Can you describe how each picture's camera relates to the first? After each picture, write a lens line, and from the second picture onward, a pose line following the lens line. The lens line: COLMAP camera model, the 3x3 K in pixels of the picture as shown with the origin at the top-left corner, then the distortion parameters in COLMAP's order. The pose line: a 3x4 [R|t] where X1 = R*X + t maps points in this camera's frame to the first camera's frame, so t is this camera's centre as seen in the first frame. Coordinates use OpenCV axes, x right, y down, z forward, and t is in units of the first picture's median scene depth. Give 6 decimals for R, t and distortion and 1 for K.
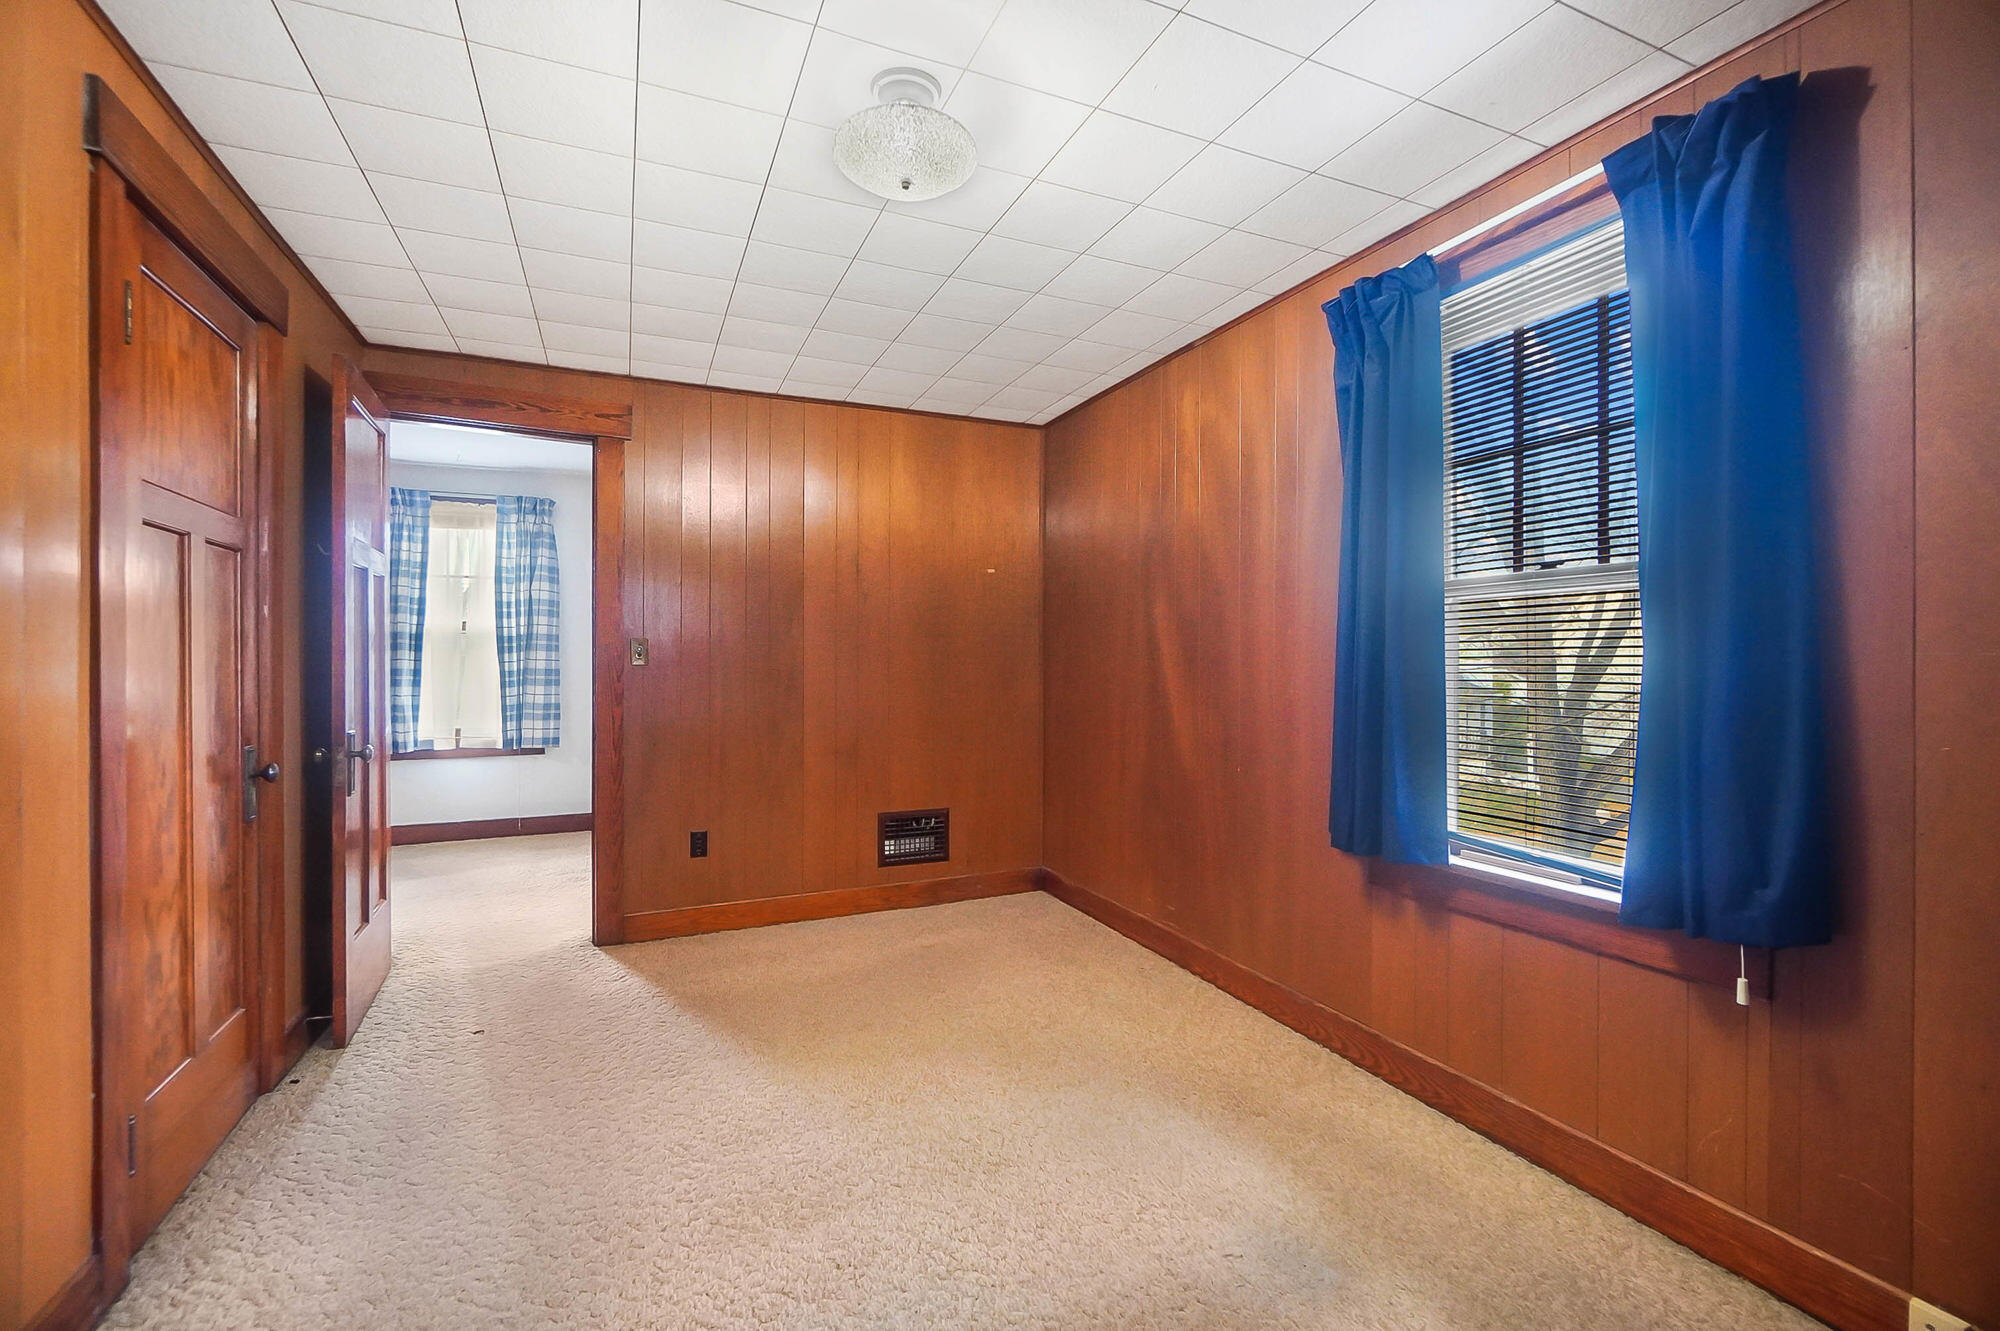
lens RADIAL K [[865.3, 0, 1001.3], [0, 865.3, 658.4], [0, 0, 1]] dist [-0.001610, -0.001281]
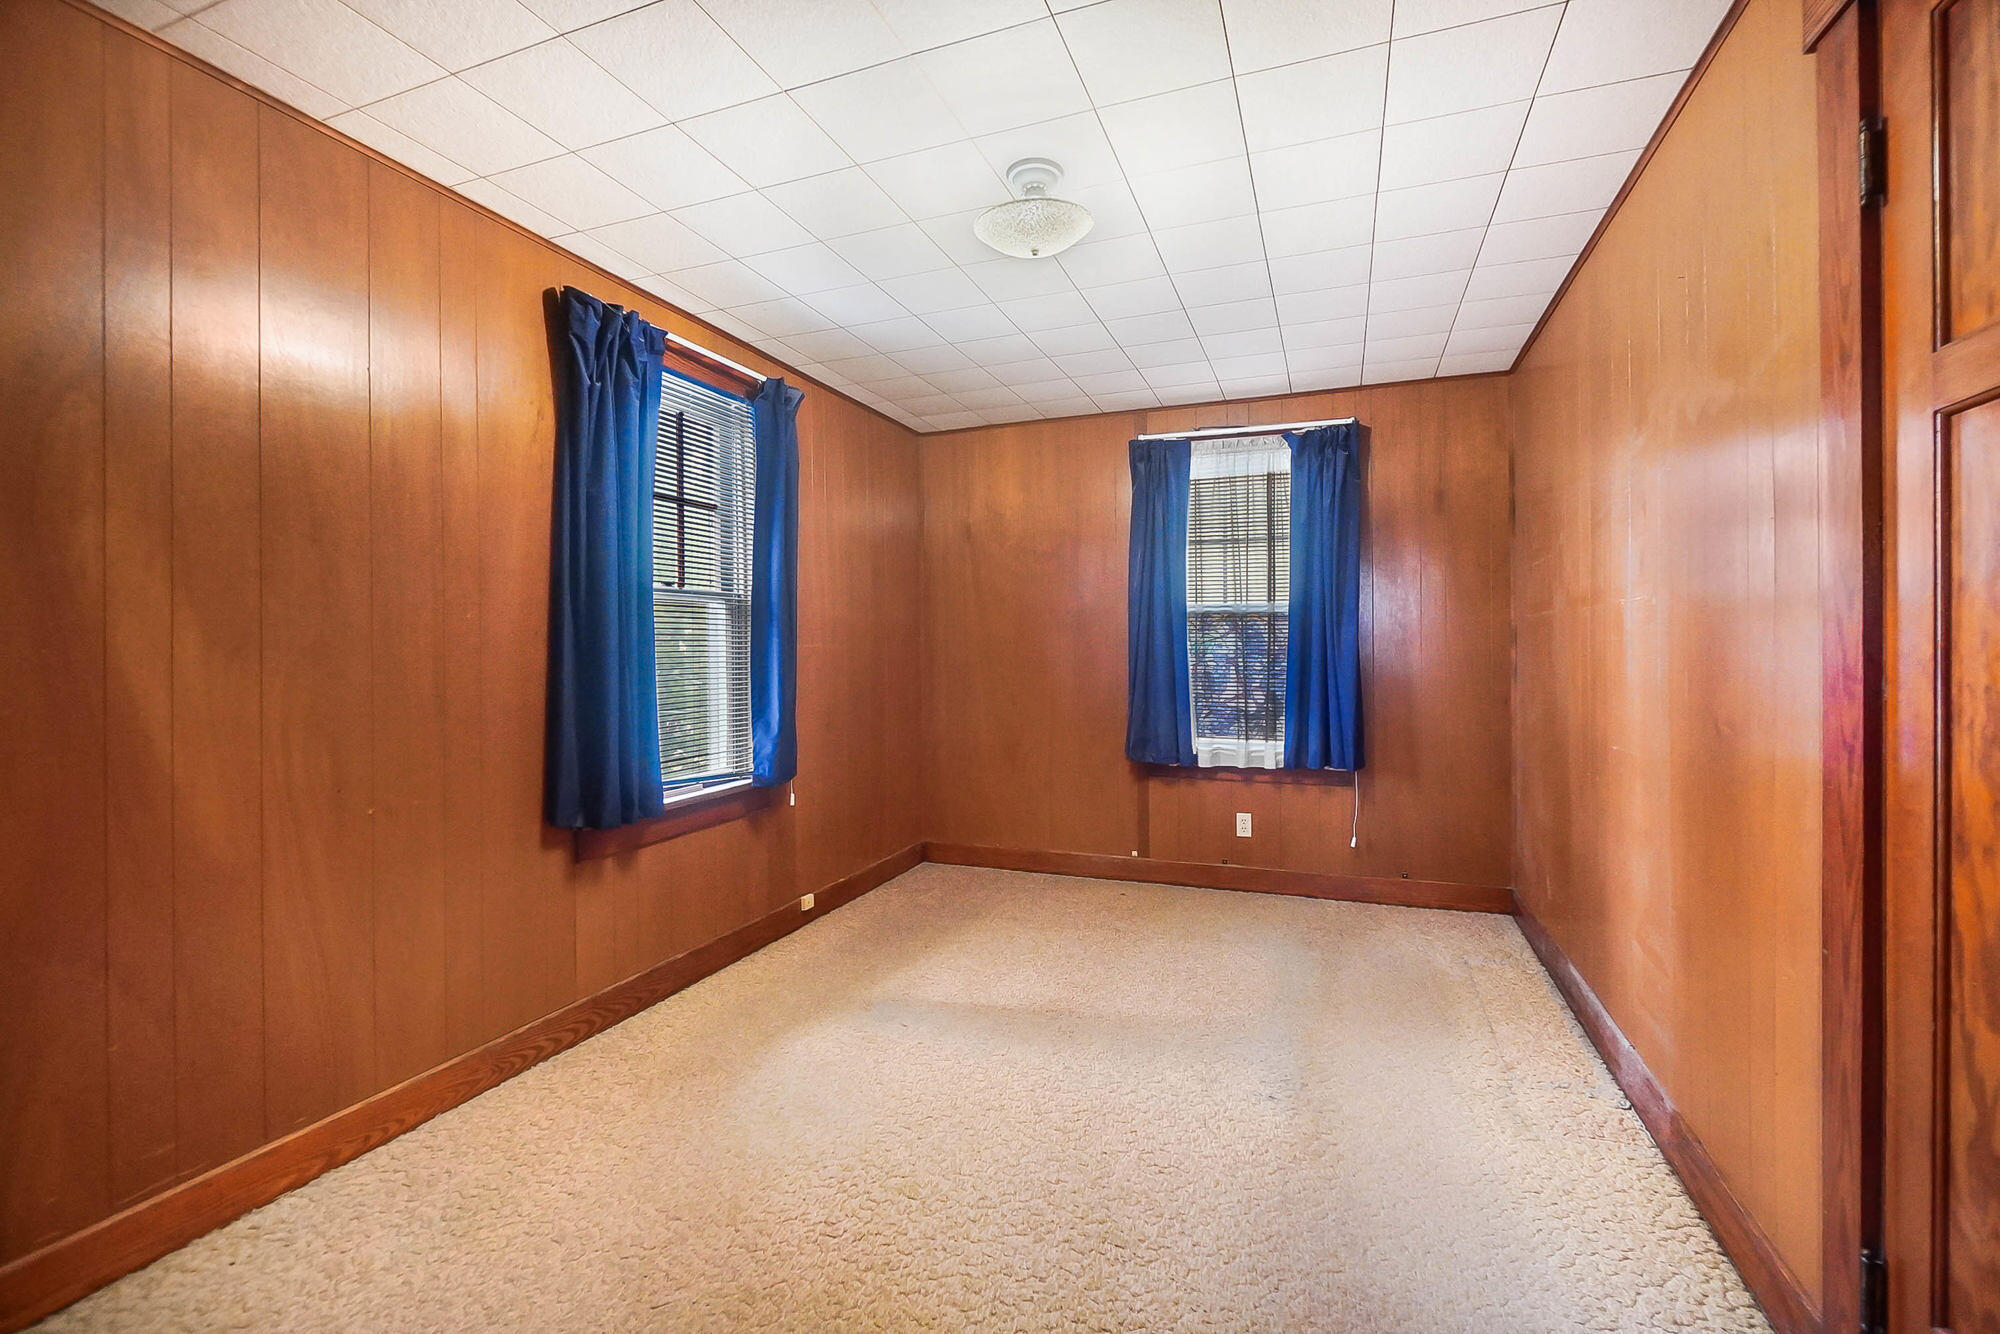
lens RADIAL K [[865.3, 0, 1001.3], [0, 865.3, 659.9], [0, 0, 1]] dist [-0.001610, -0.001281]
pose [[-0.708452, -0.001137, 0.705759, -0.708668], [0.006837, 0.999941, 0.008474, 0.010708], [-0.705726, 0.010829, -0.708402, 1.449328]]
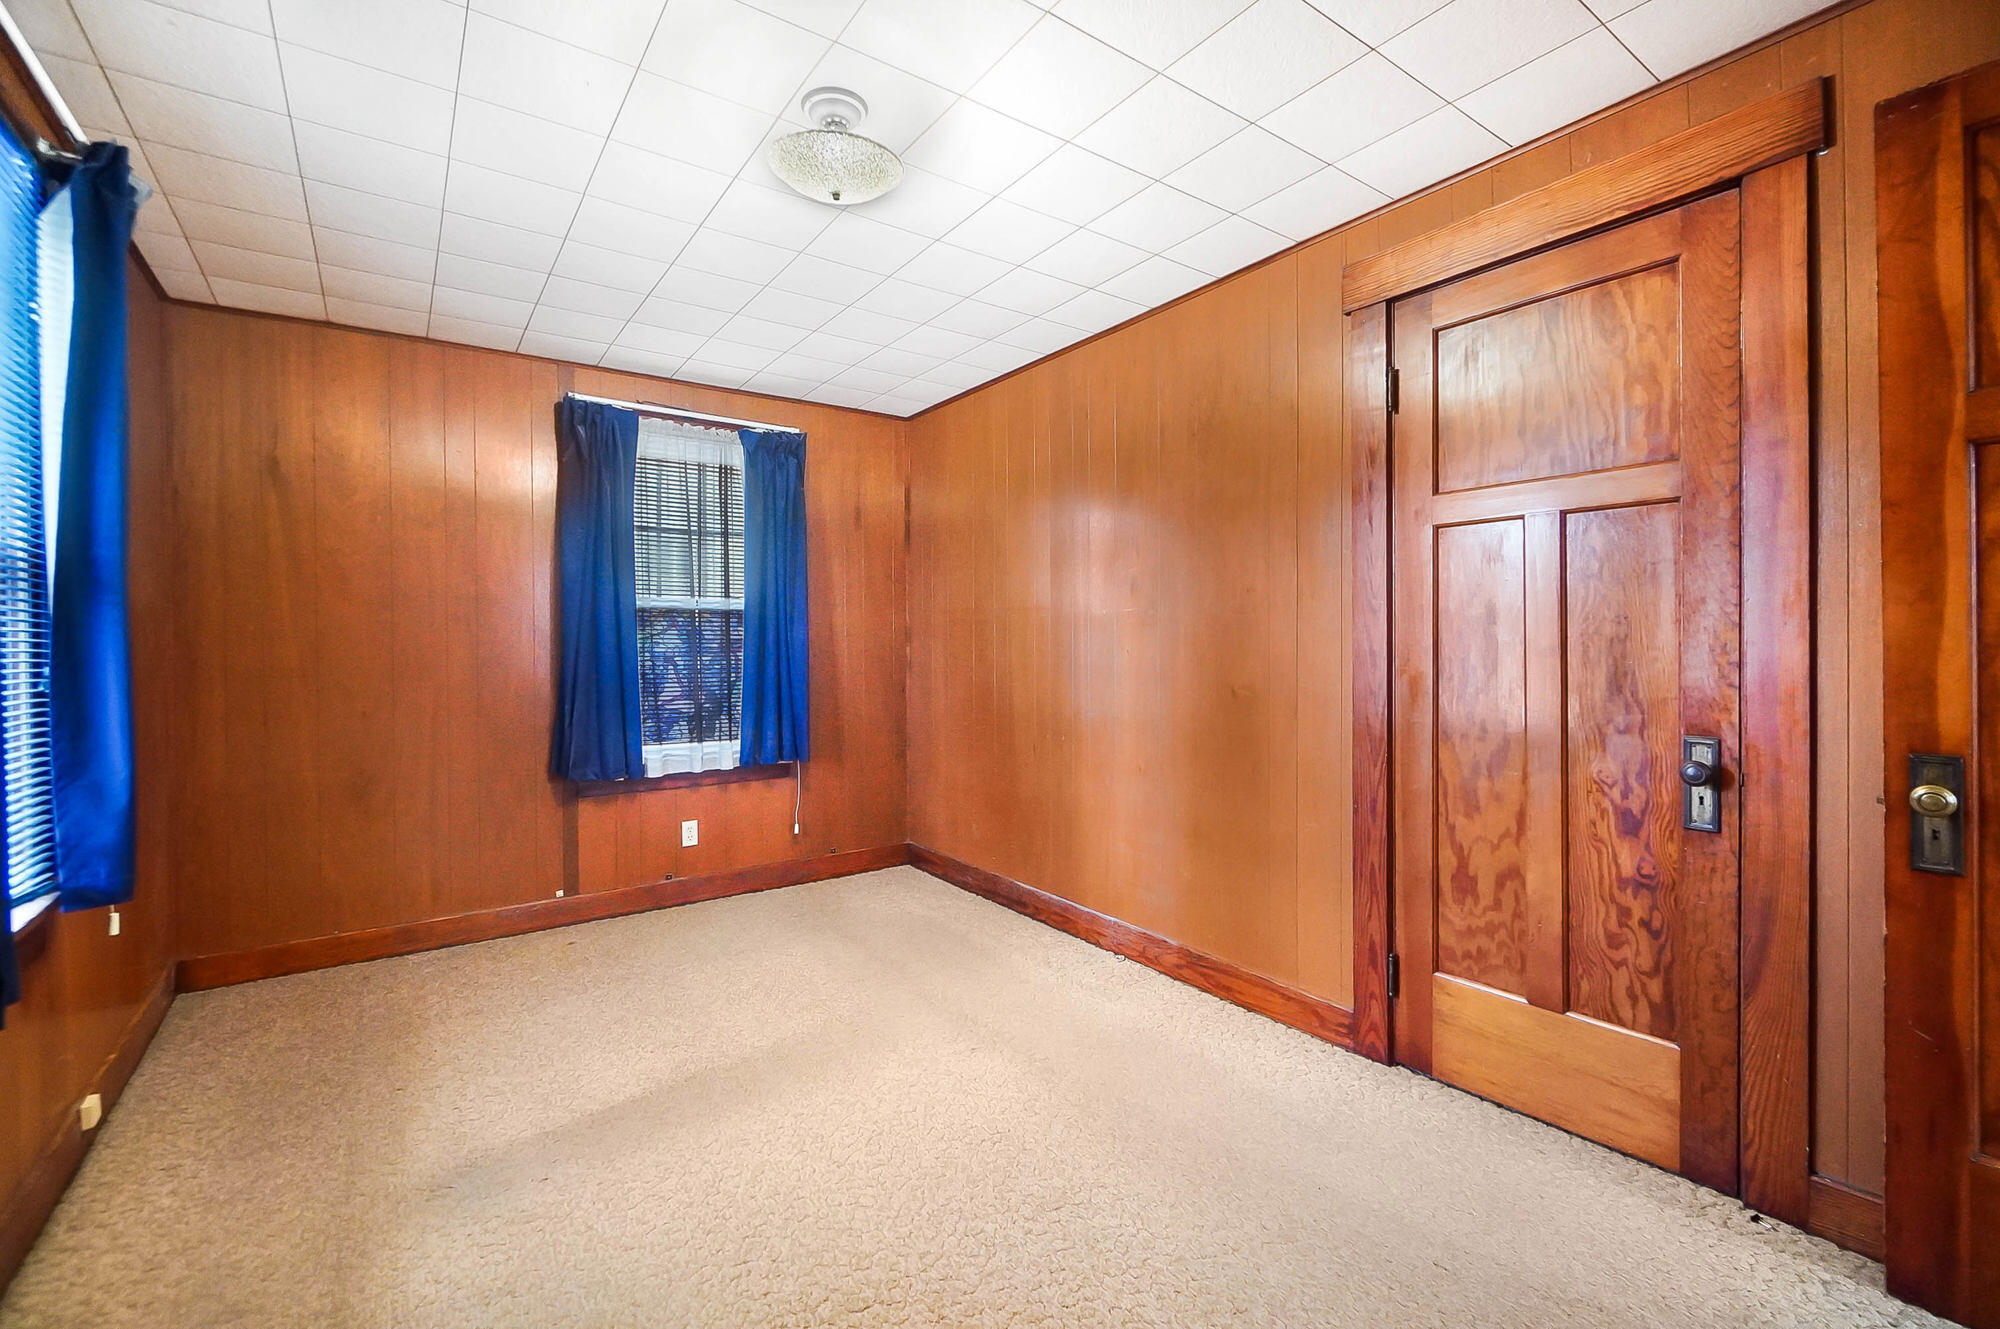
lens RADIAL K [[865.3, 0, 1001.3], [0, 865.3, 657.4], [0, 0, 1]] dist [-0.001610, -0.001281]
pose [[-0.978127, 0.013072, -0.207596, -0.061020], [0.010701, 0.999864, 0.012541, 0.012528], [0.207731, 0.010045, -0.978134, 1.604267]]
